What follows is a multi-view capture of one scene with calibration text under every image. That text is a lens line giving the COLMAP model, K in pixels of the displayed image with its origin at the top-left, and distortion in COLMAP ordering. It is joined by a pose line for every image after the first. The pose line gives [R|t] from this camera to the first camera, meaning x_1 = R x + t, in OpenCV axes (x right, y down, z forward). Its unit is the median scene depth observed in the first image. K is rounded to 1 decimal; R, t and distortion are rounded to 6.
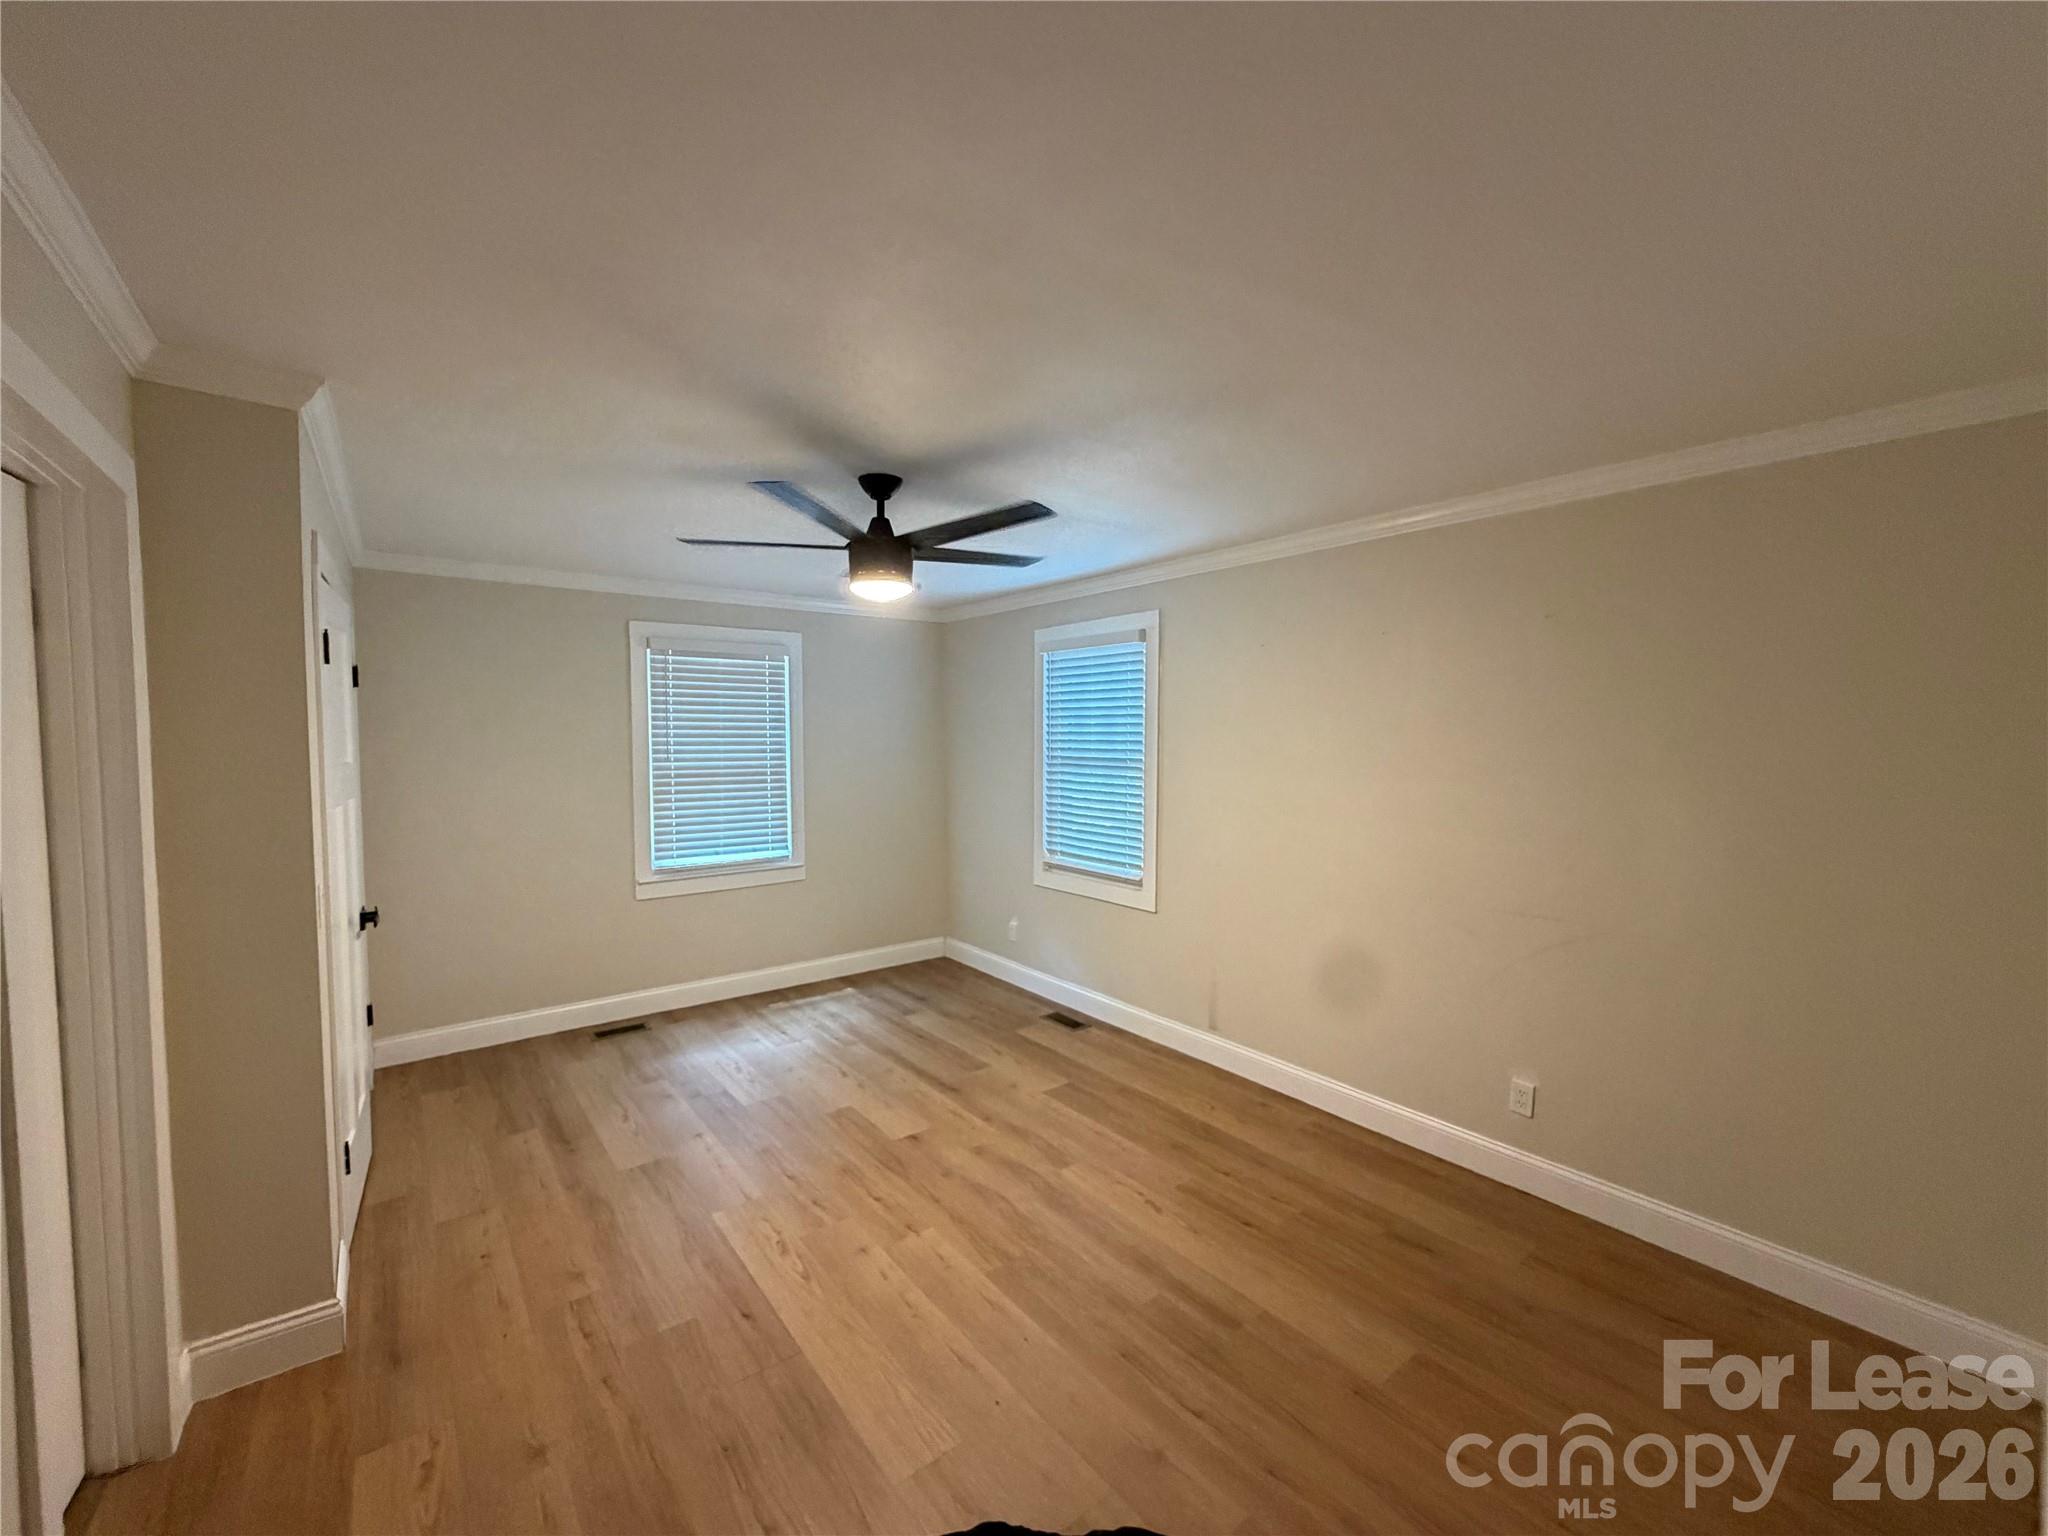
lens RADIAL K [[826.3, 0, 1024.6], [0, 826.3, 779.7], [0, 0, 1]] dist [0.001188, -0.000449]
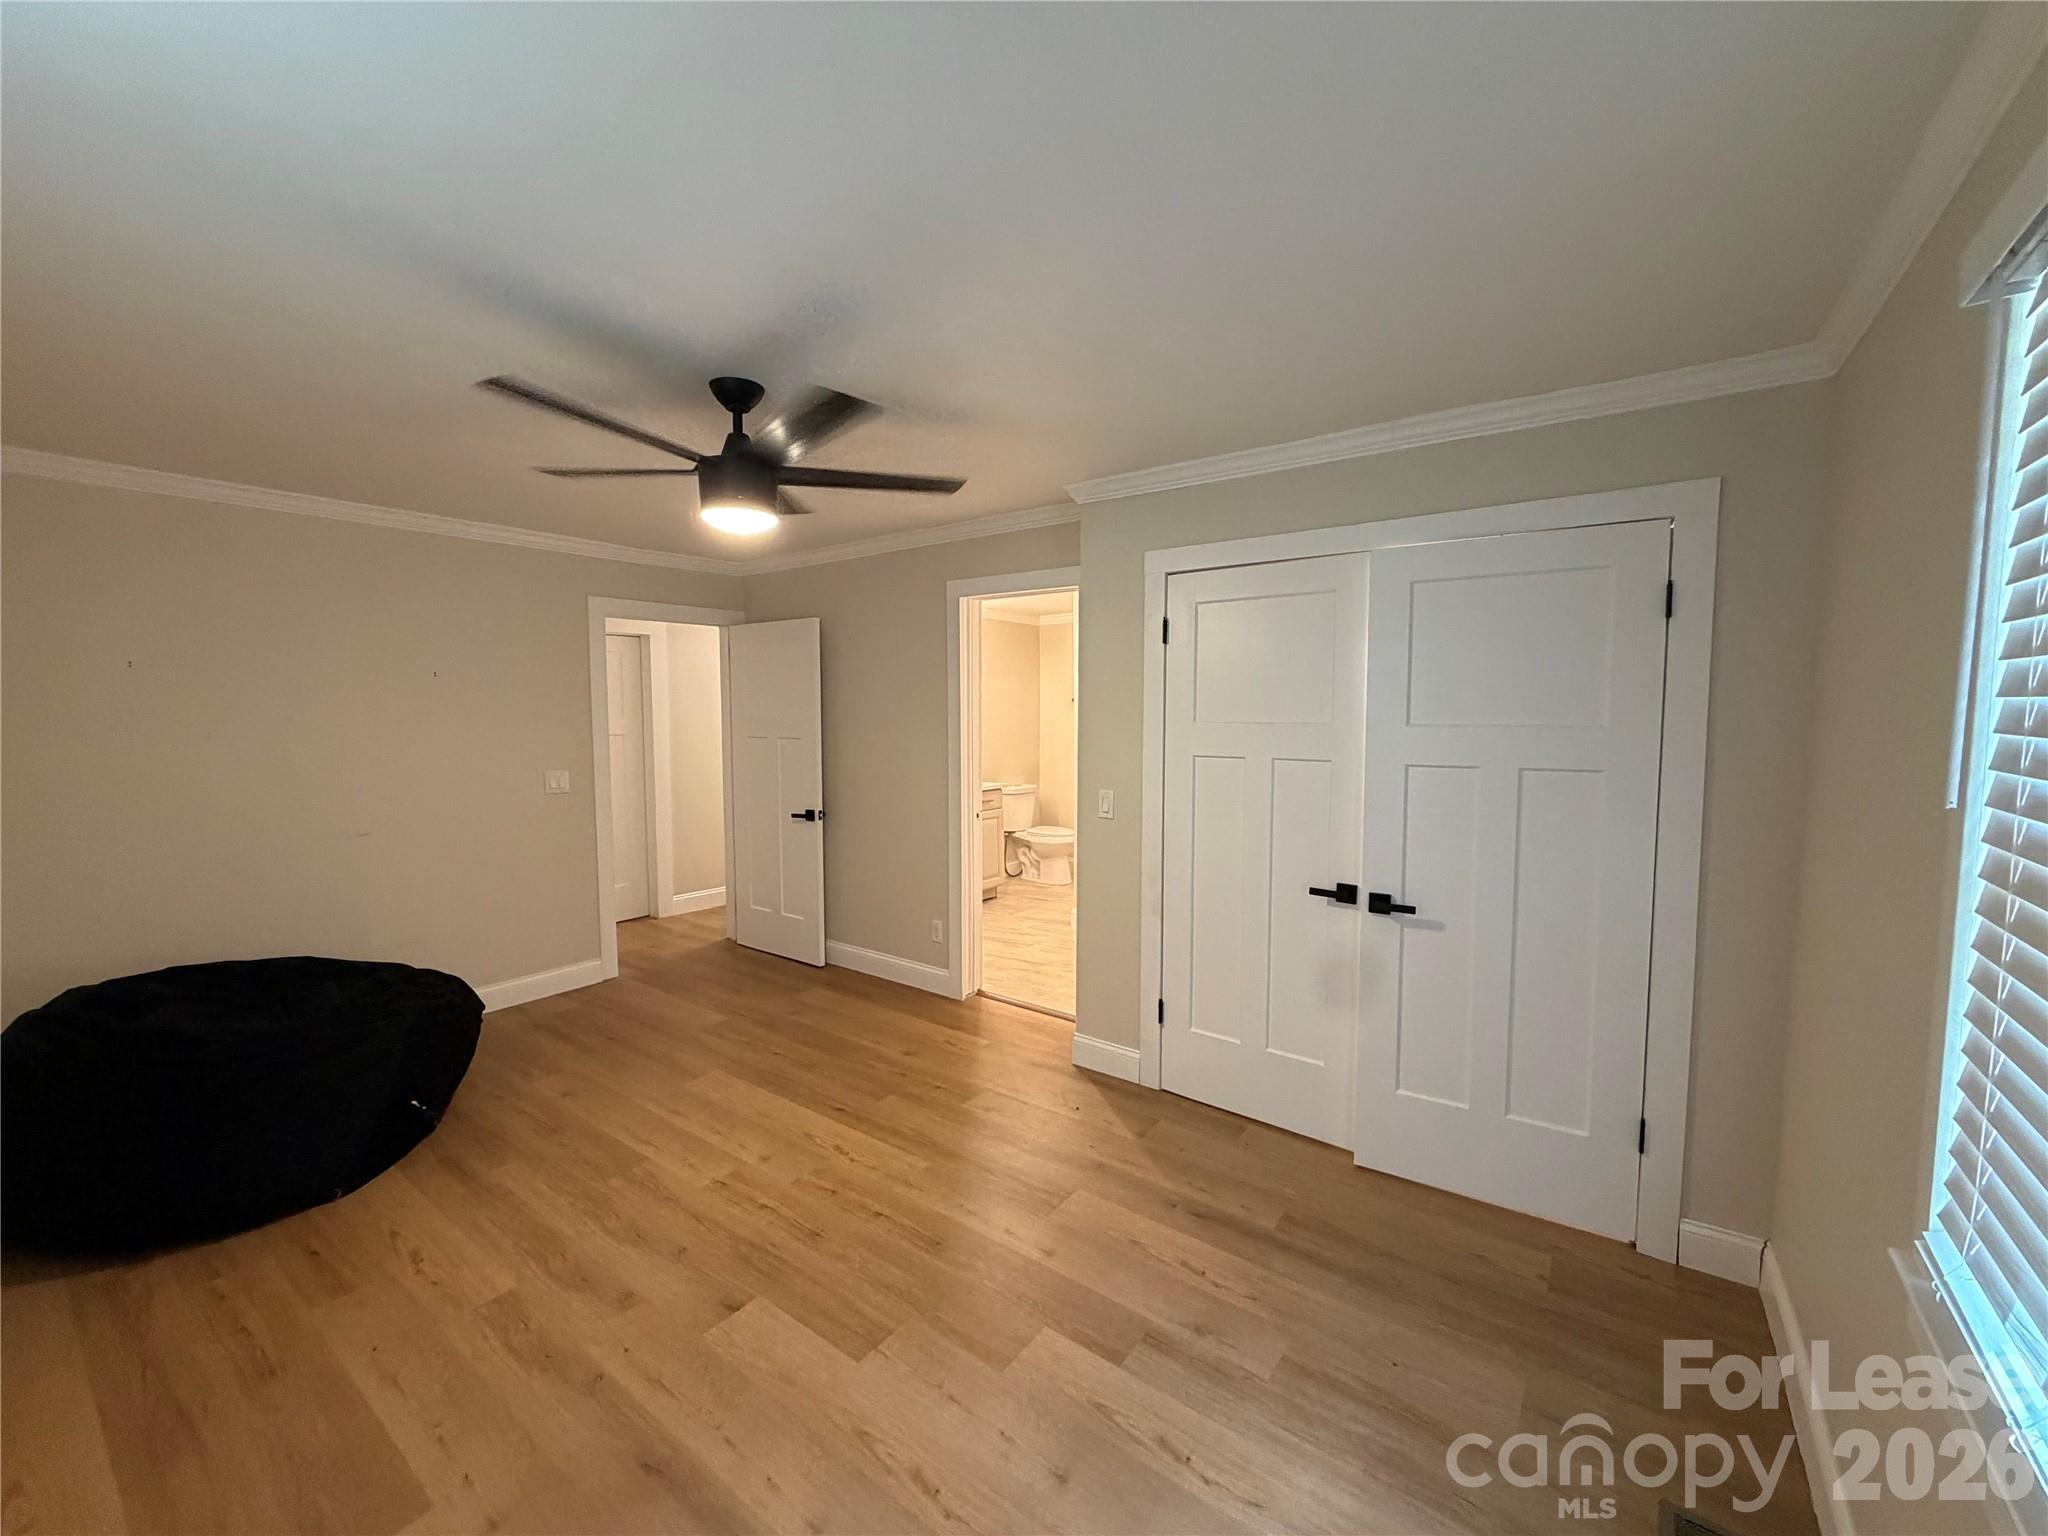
lens RADIAL K [[826.3, 0, 1028.1], [0, 826.3, 766.1], [0, 0, 1]] dist [0.001188, -0.000449]
pose [[-0.963396, 0.014973, -0.267663, -0.220392], [-0.019667, 0.991801, 0.126271, -0.091736], [0.267359, 0.126913, -0.955203, 1.874357]]
